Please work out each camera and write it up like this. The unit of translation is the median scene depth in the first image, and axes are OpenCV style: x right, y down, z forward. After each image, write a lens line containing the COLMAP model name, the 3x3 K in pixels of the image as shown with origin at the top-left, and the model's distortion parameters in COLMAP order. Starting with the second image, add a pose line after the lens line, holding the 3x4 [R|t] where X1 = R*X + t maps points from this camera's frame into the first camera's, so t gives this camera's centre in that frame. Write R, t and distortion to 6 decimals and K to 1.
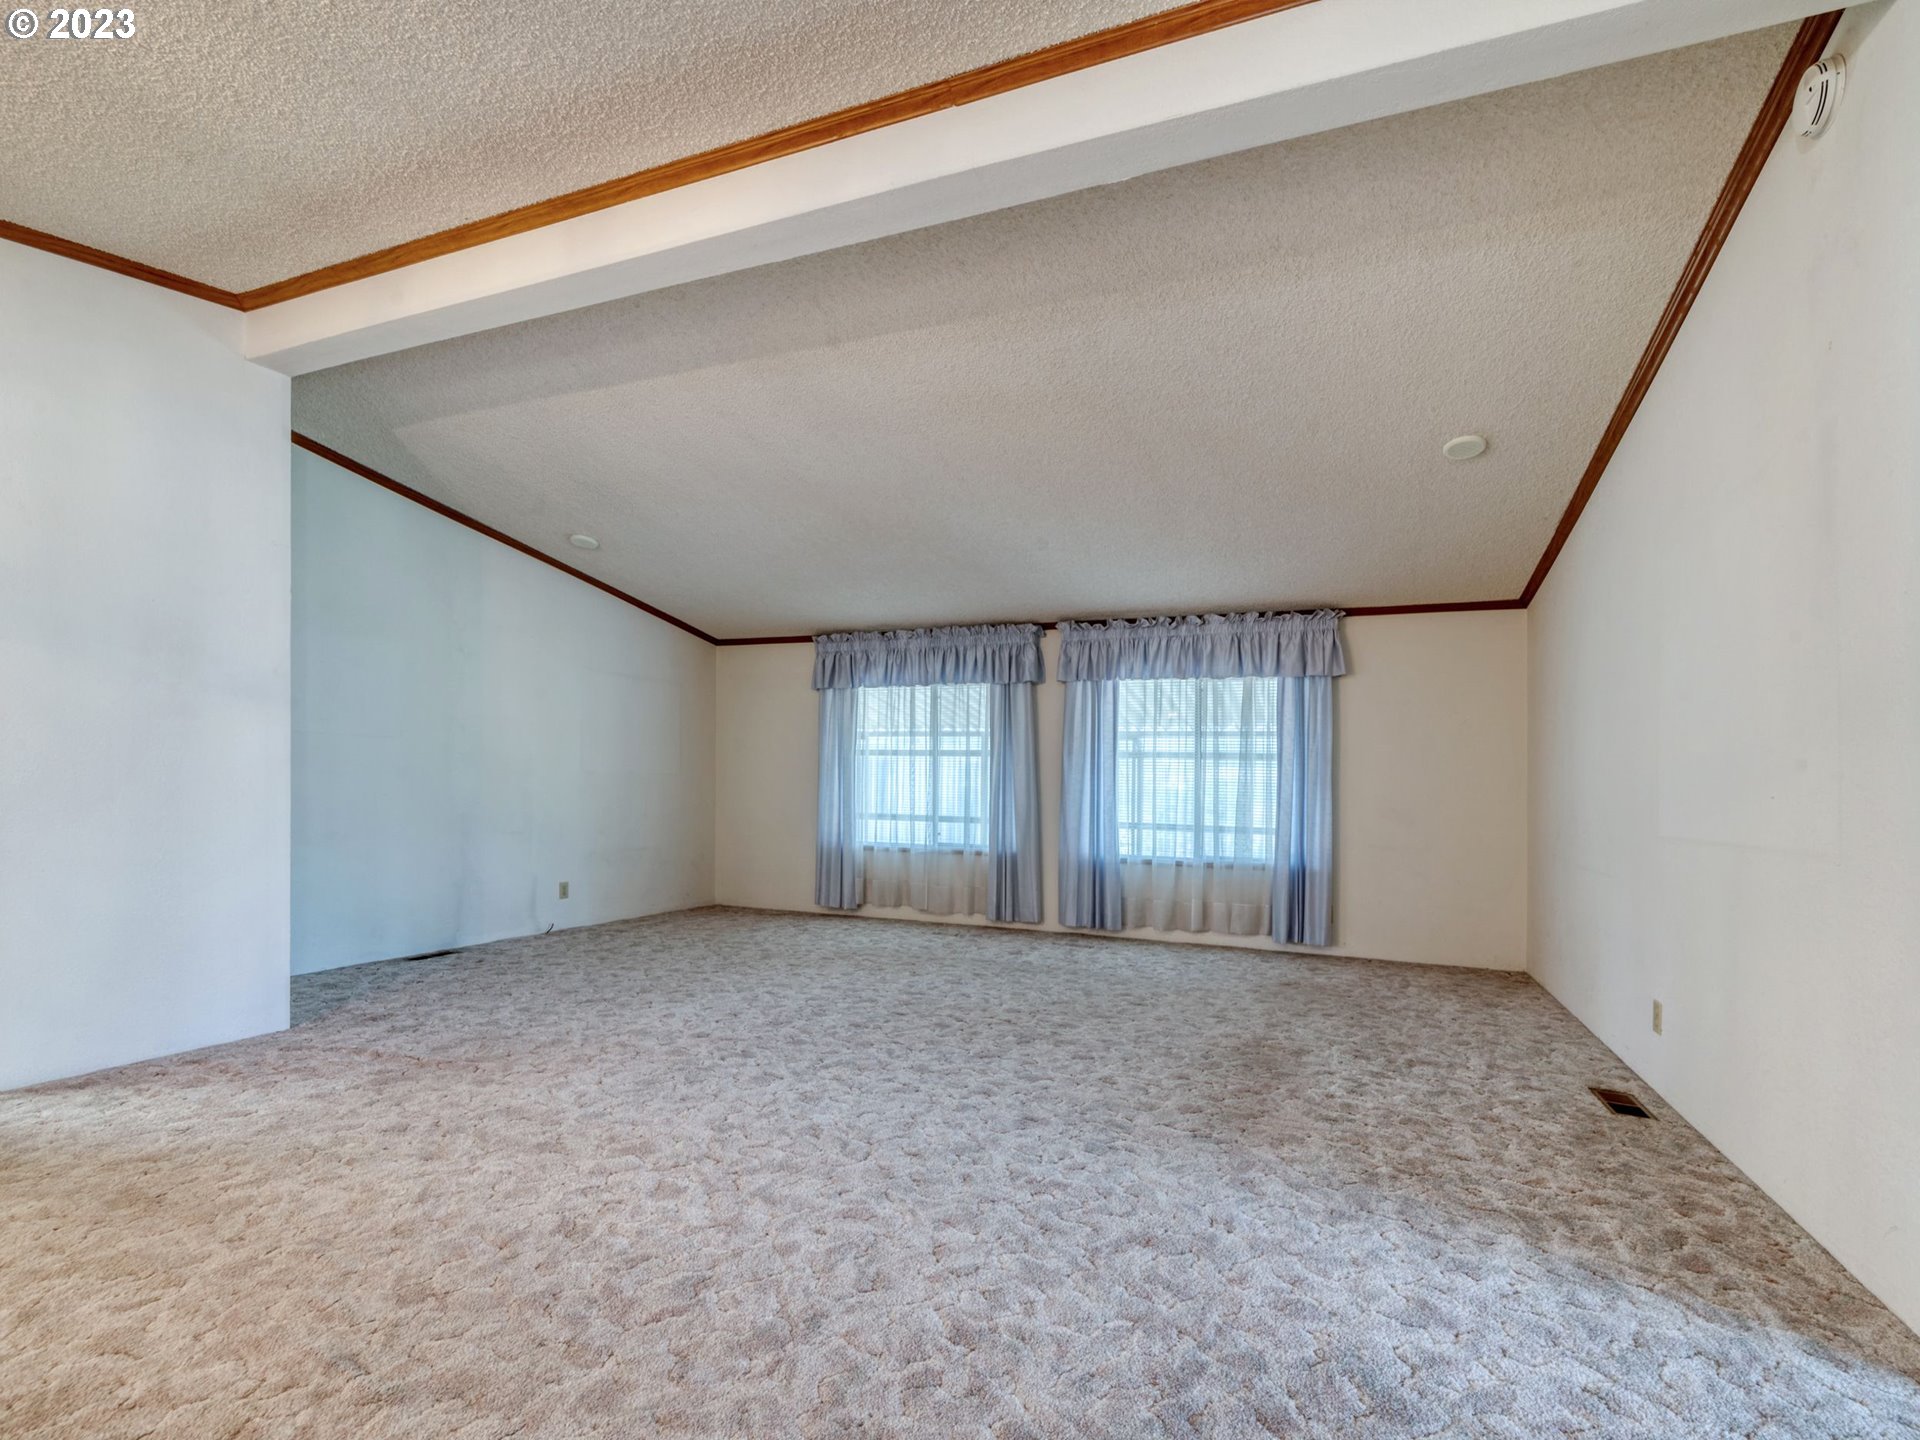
lens RADIAL K [[873.0, 0, 978.3], [0, 873.0, 713.6], [0, 0, 1]] dist [-0.008076, 0.001071]
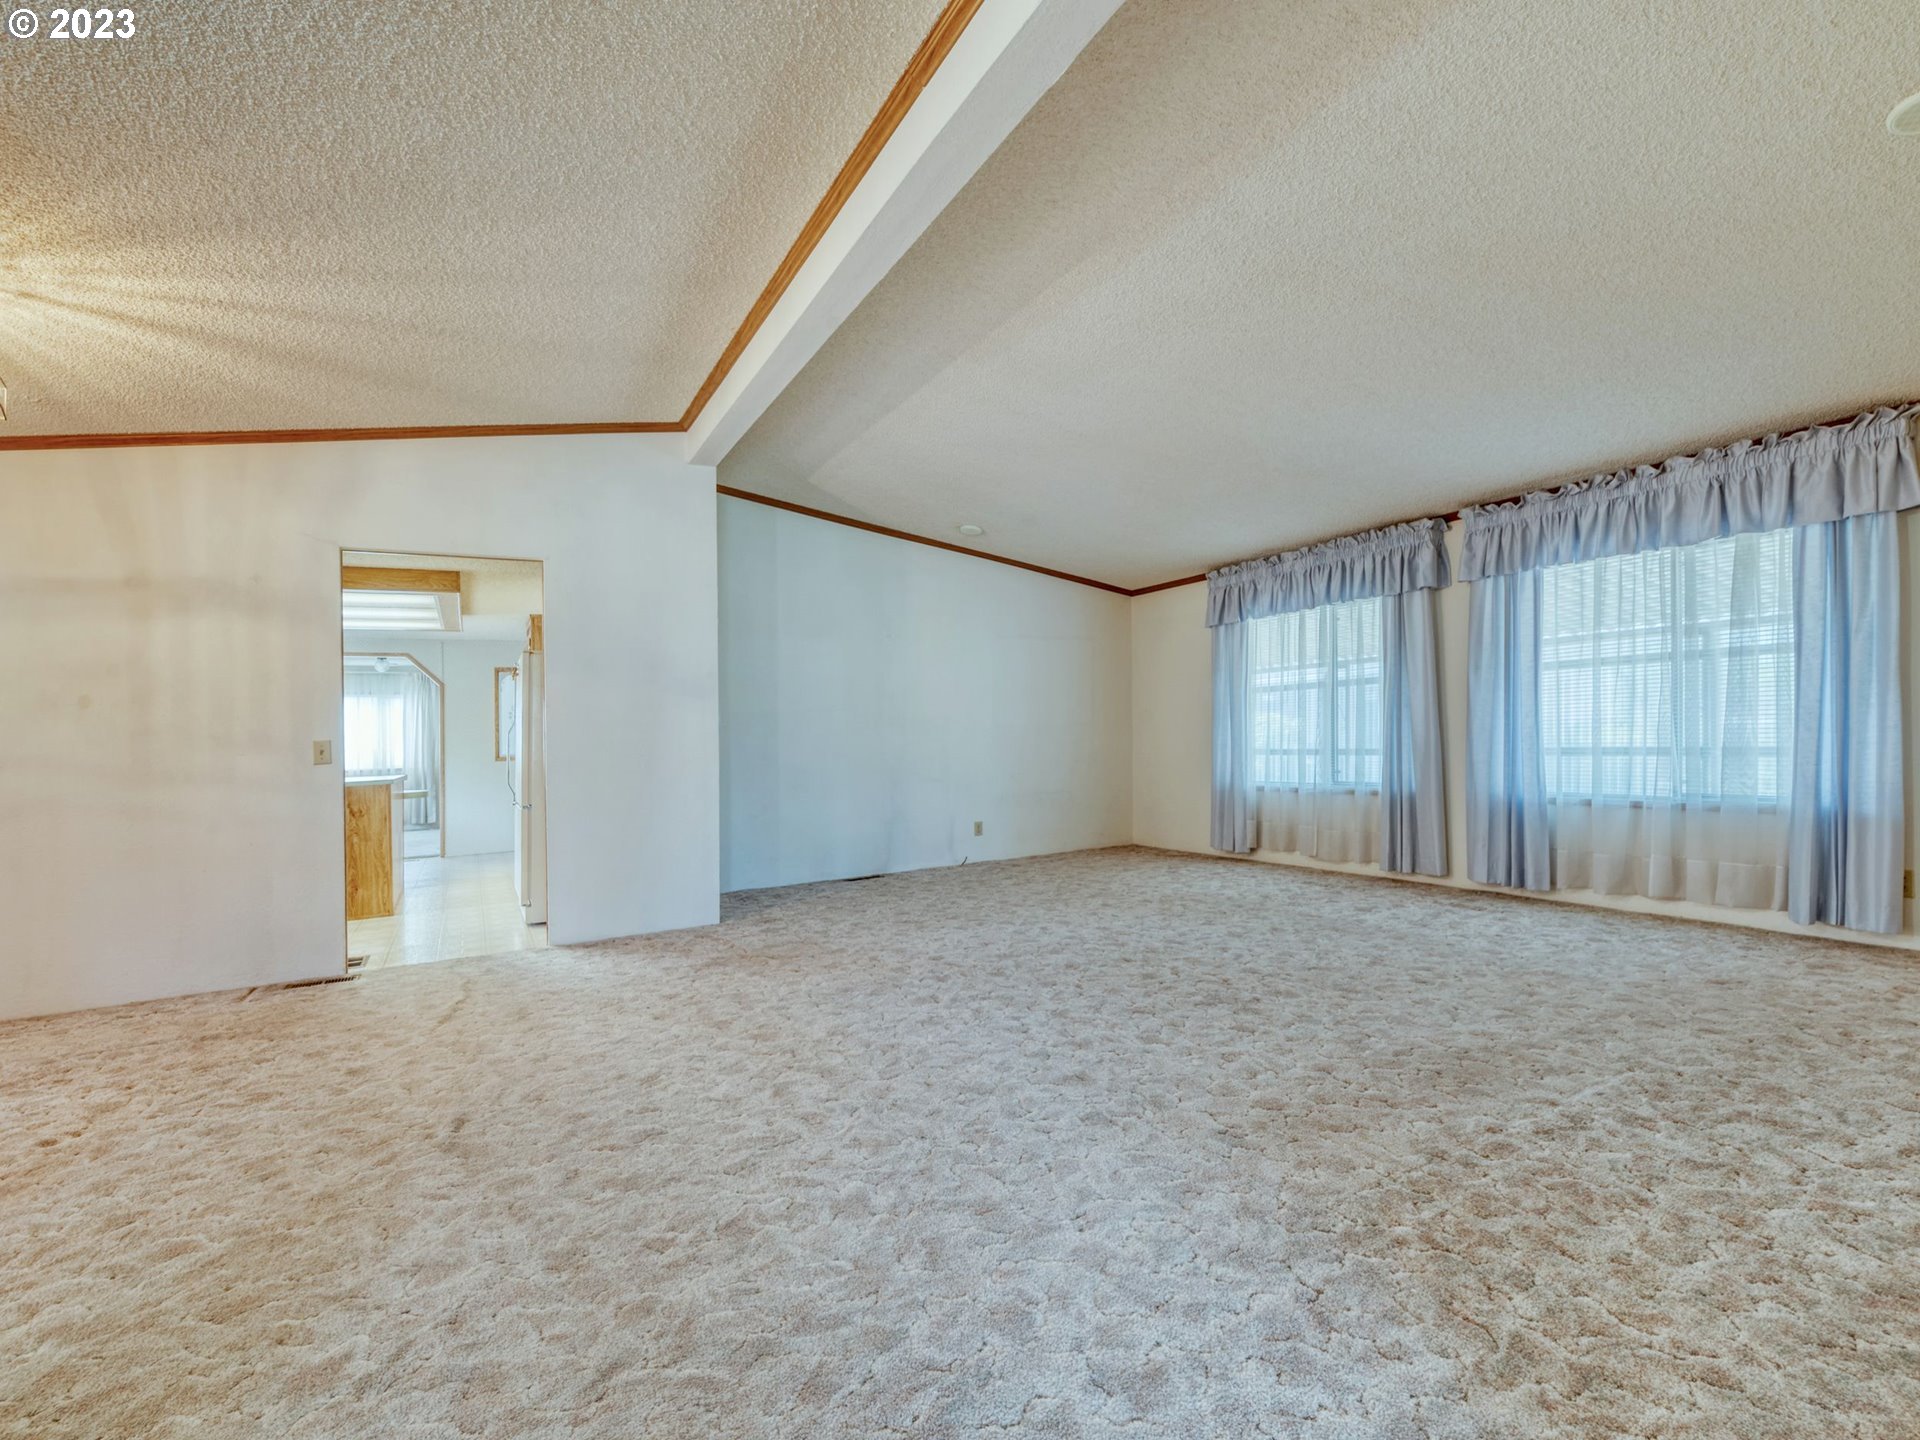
lens RADIAL K [[873.0, 0, 979.5], [0, 873.0, 648.2], [0, 0, 1]] dist [-0.008076, 0.001071]
pose [[0.780925, -0.111629, -0.614568, 0.251560], [0.108504, 0.993186, -0.042526, 0.011179], [0.615128, -0.033473, 0.787716, 0.080701]]
